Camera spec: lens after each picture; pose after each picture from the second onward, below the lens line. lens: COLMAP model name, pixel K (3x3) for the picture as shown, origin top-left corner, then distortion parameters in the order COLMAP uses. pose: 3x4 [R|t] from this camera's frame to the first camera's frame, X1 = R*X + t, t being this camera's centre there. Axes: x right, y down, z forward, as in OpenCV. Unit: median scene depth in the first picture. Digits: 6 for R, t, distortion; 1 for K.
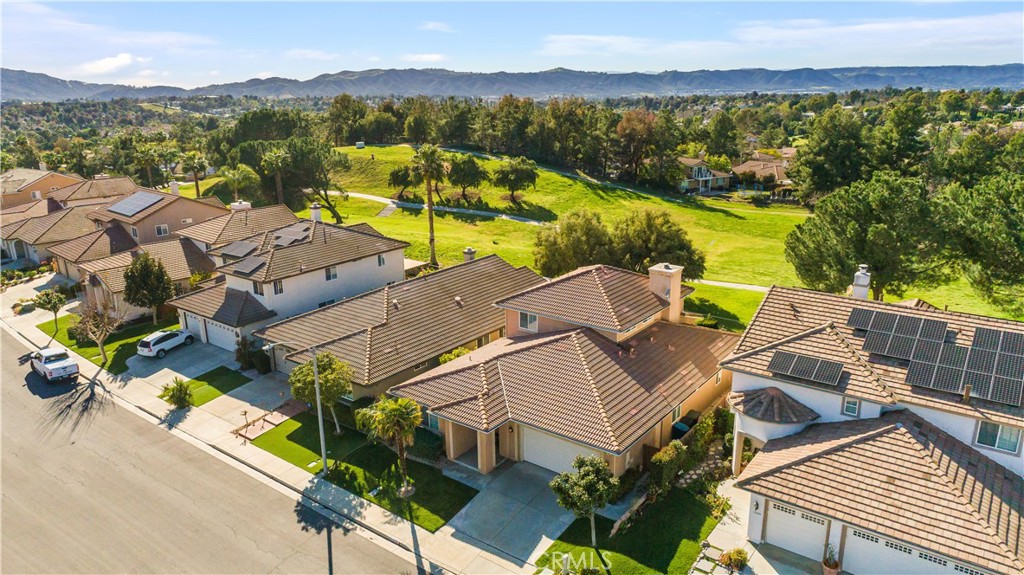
lens RADIAL K [[695.8, 0, 512.0], [0, 695.8, 287.5], [0, 0, 1]] dist [-0.007570, 0.002891]
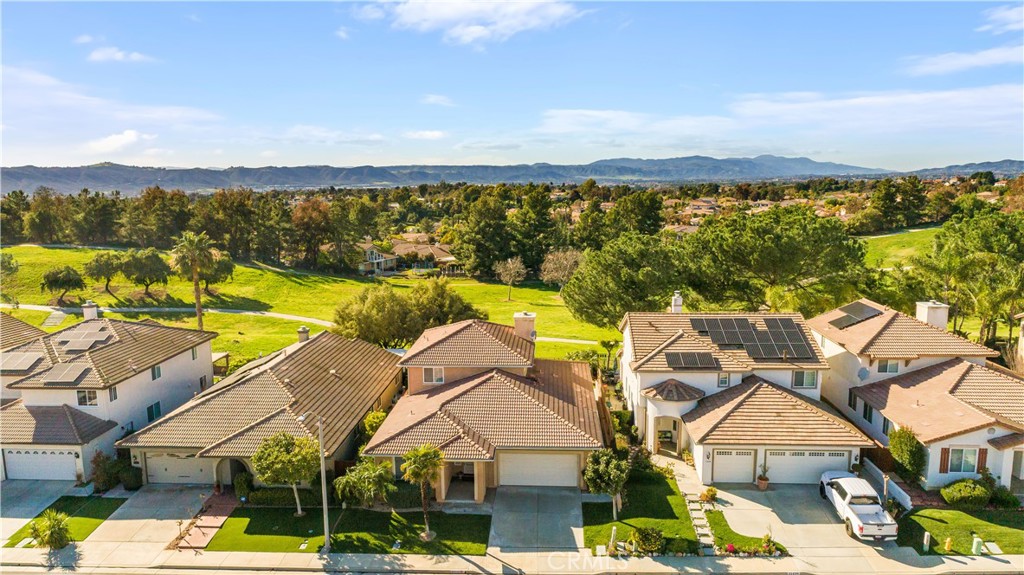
lens RADIAL K [[695.8, 0, 512.0], [0, 695.8, 287.5], [0, 0, 1]] dist [-0.007570, 0.002891]
pose [[0.831487, -0.082934, 0.549319, -0.431184], [0.154277, 0.984373, -0.084907, 0.022770], [-0.533693, 0.155347, 0.831288, -0.004874]]
